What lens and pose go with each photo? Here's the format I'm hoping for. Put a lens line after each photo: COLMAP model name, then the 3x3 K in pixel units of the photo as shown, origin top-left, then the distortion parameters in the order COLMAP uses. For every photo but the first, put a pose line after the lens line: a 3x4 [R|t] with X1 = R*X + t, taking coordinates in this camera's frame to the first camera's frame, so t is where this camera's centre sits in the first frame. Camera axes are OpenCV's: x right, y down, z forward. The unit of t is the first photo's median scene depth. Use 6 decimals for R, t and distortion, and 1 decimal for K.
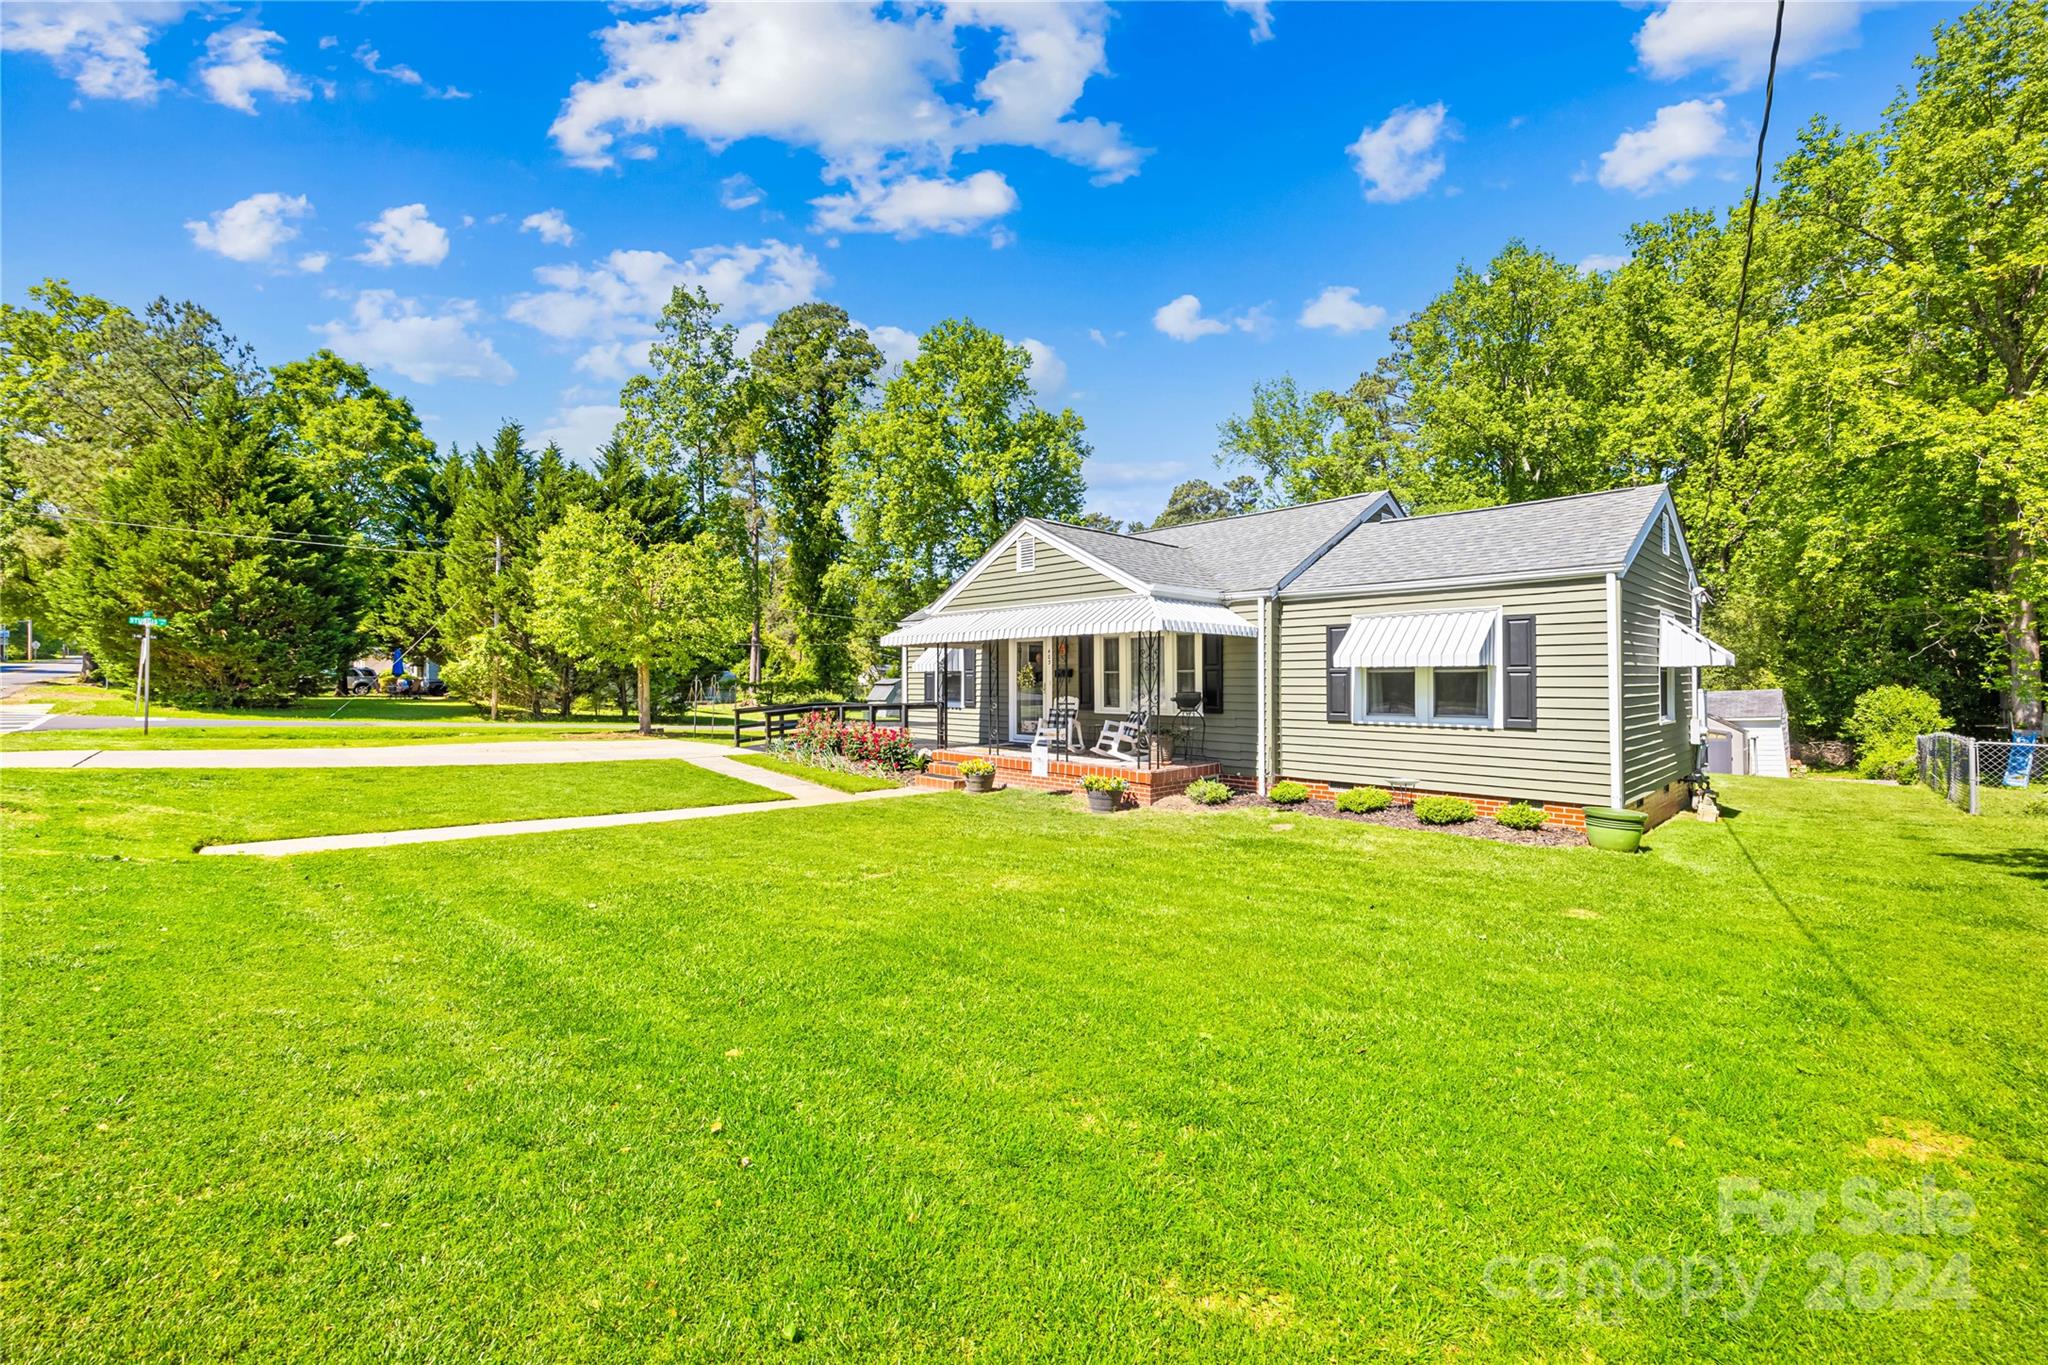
lens RADIAL K [[828.1, 0, 1020.9], [0, 828.1, 656.0], [0, 0, 1]] dist [-0.001153, -0.000069]
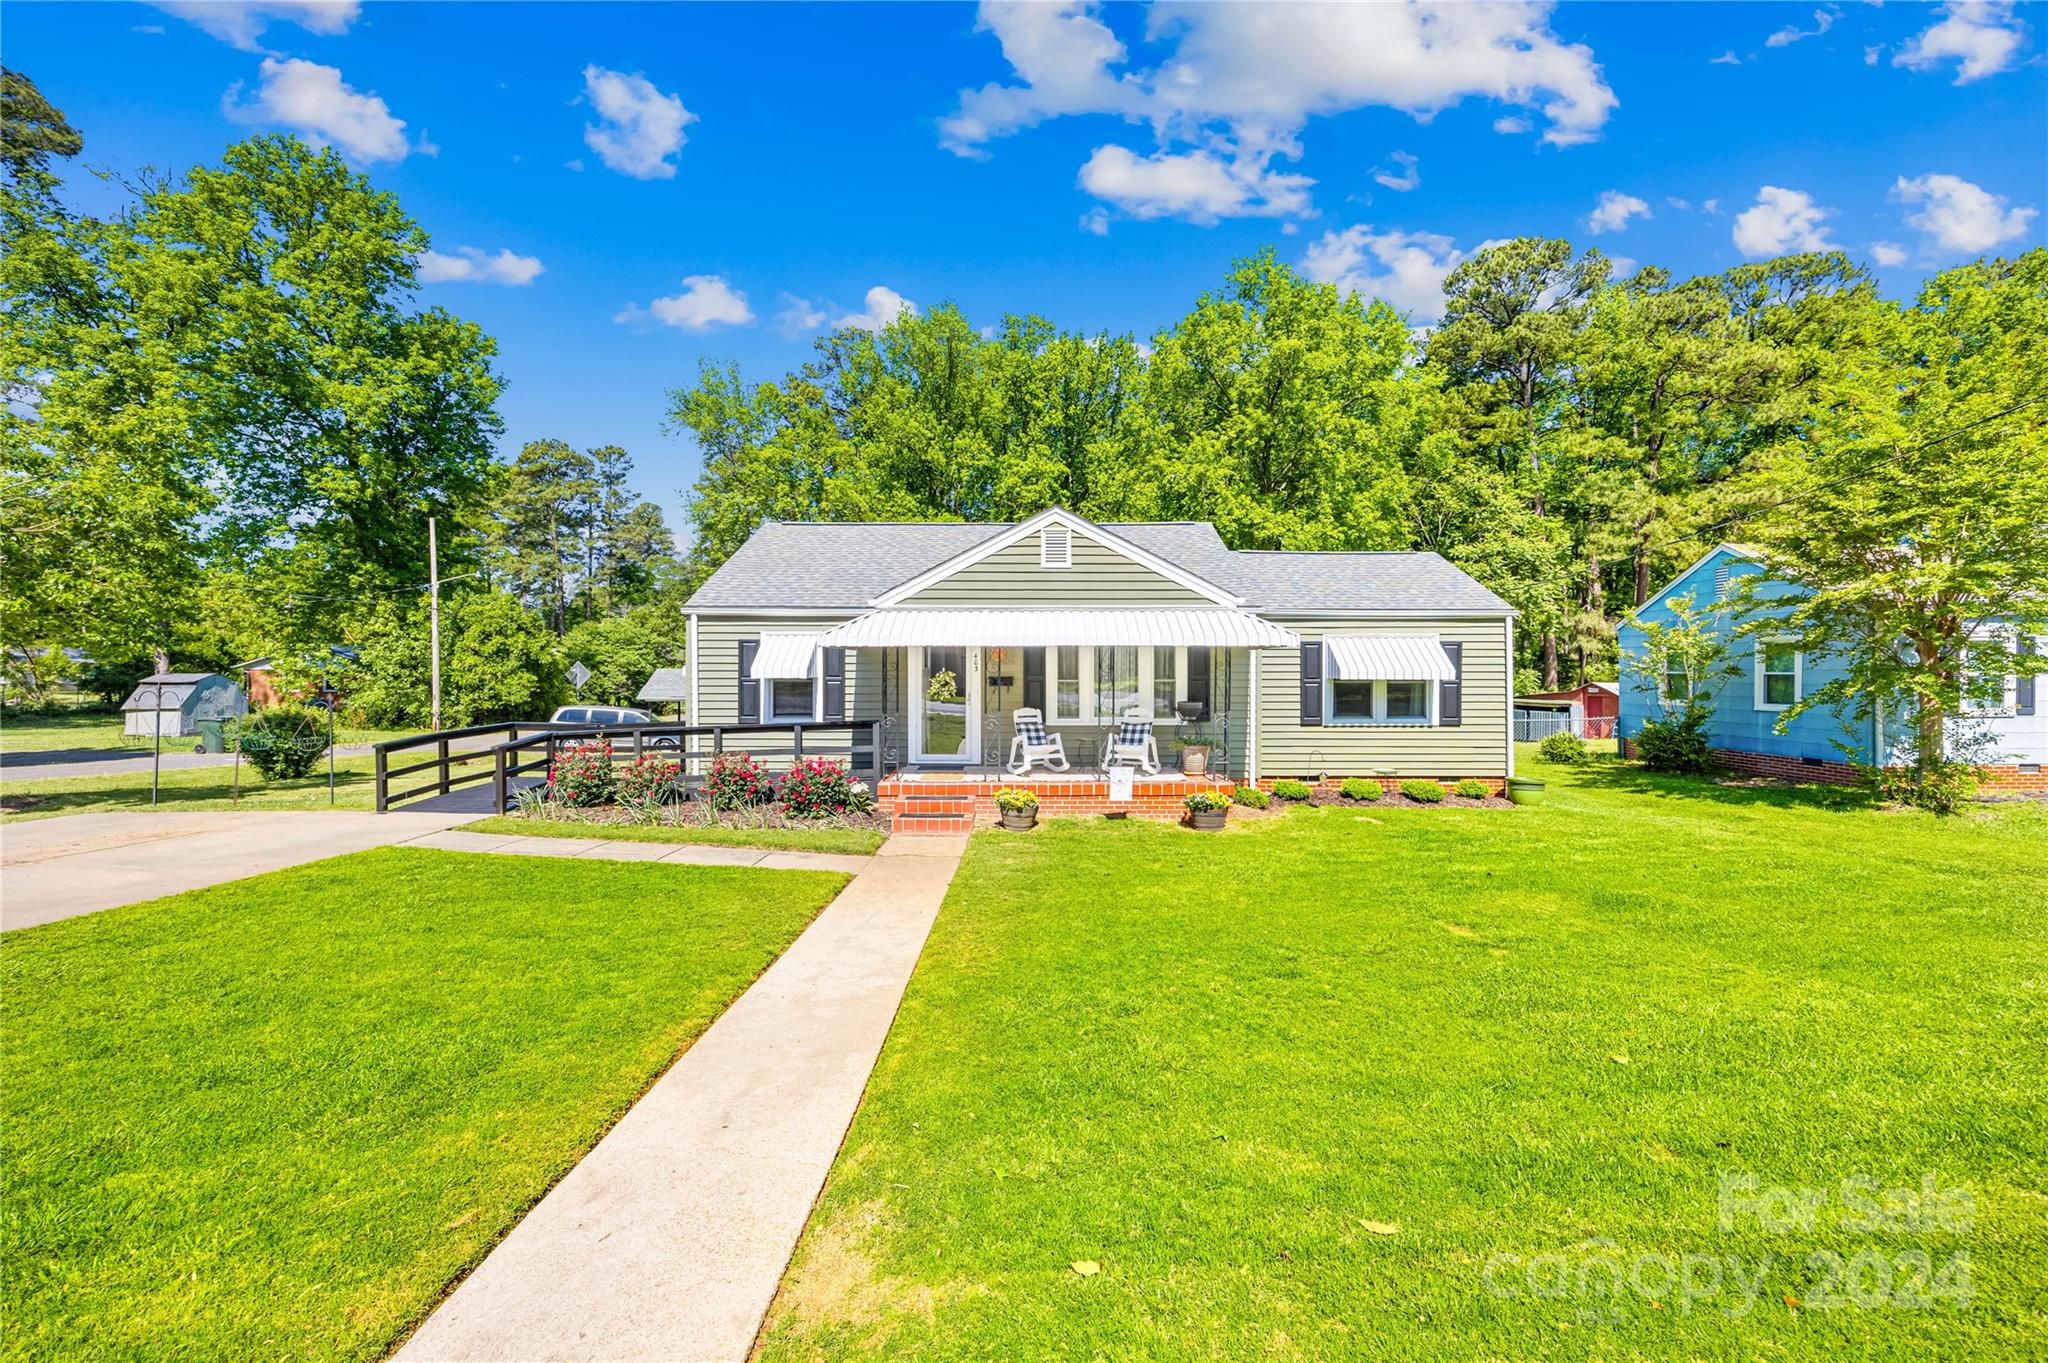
lens RADIAL K [[828.1, 0, 1020.9], [0, 828.1, 655.0], [0, 0, 1]] dist [-0.001153, -0.000069]
pose [[0.688365, 0.013502, 0.725239, -0.650151], [-0.021958, 0.999756, 0.002228, -0.011258], [-0.725033, -0.017458, 0.688493, 0.426913]]
